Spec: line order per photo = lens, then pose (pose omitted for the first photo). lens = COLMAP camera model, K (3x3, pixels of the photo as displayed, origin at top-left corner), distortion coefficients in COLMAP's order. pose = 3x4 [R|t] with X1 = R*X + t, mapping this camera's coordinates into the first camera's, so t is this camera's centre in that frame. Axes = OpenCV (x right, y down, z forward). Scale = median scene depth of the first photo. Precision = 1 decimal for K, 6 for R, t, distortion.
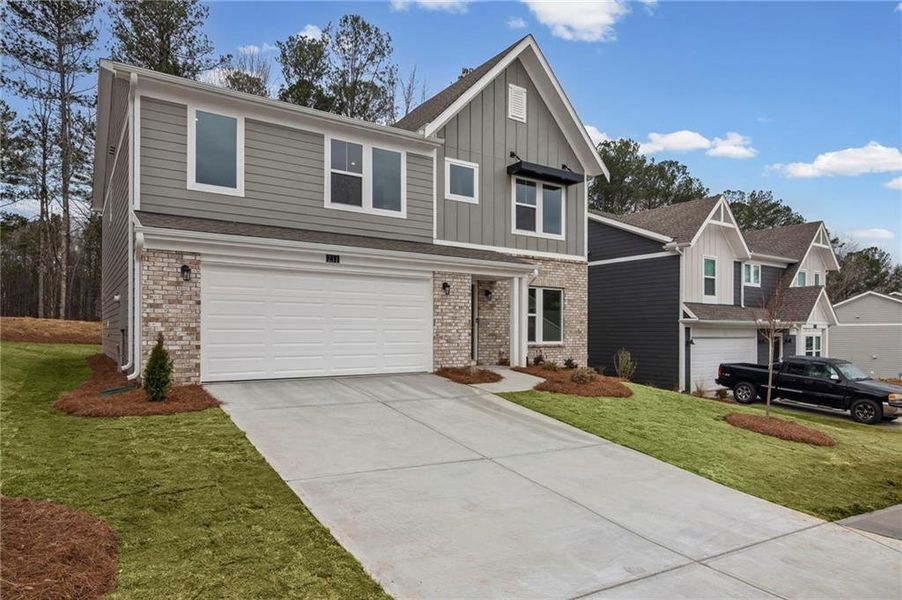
lens RADIAL K [[546.3, 0, 451.3], [0, 546.3, 333.7], [0, 0, 1]] dist [-0.001130, 0.000567]
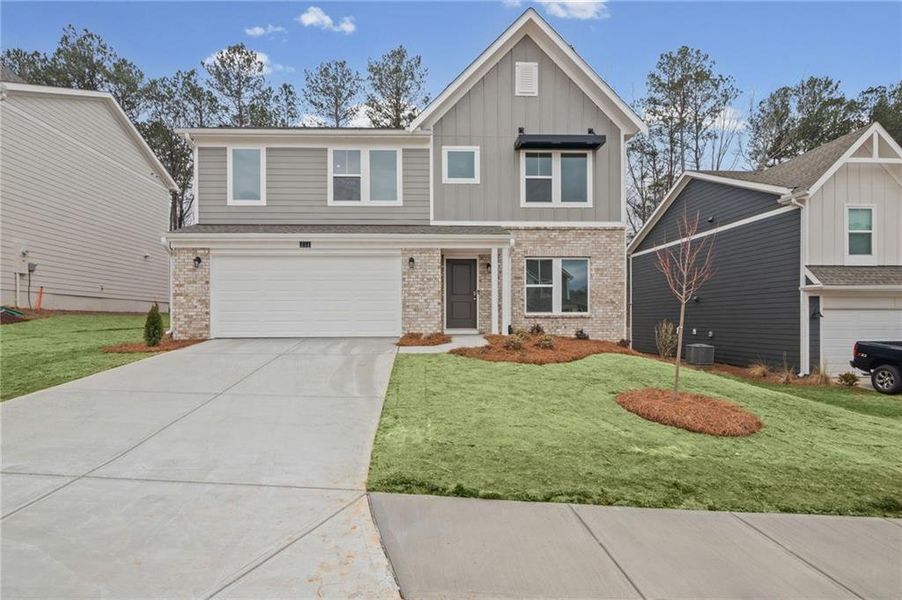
lens RADIAL K [[467.9, 0, 432.0], [0, 467.9, 323.2], [0, 0, 1]] dist [-0.012198, 0.001284]
pose [[0.849541, -0.001982, -0.527520, 0.470760], [0.005077, 0.999977, 0.004420, 0.032981], [0.527499, -0.006433, 0.849531, 0.178099]]
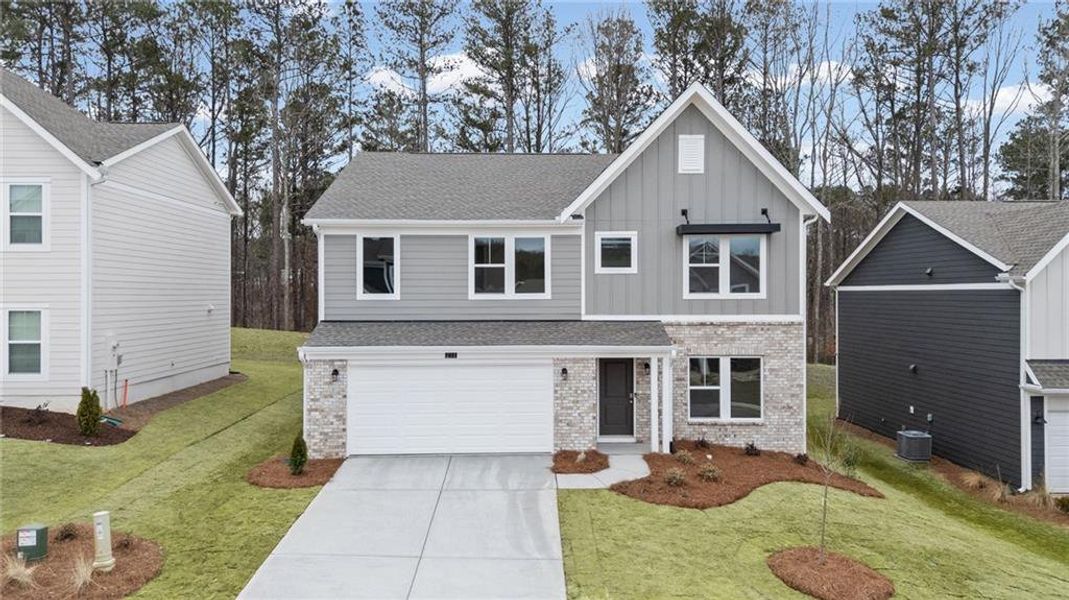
lens RADIAL K [[754.7, 0, 534.5], [0, 754.7, 300.0], [0, 0, 1]] dist [0.095732, -0.097106]
pose [[0.842389, -0.004385, -0.538853, 0.634880], [0.002428, 0.999988, -0.004342, -0.192691], [0.538865, 0.002349, 0.842389, -0.218578]]
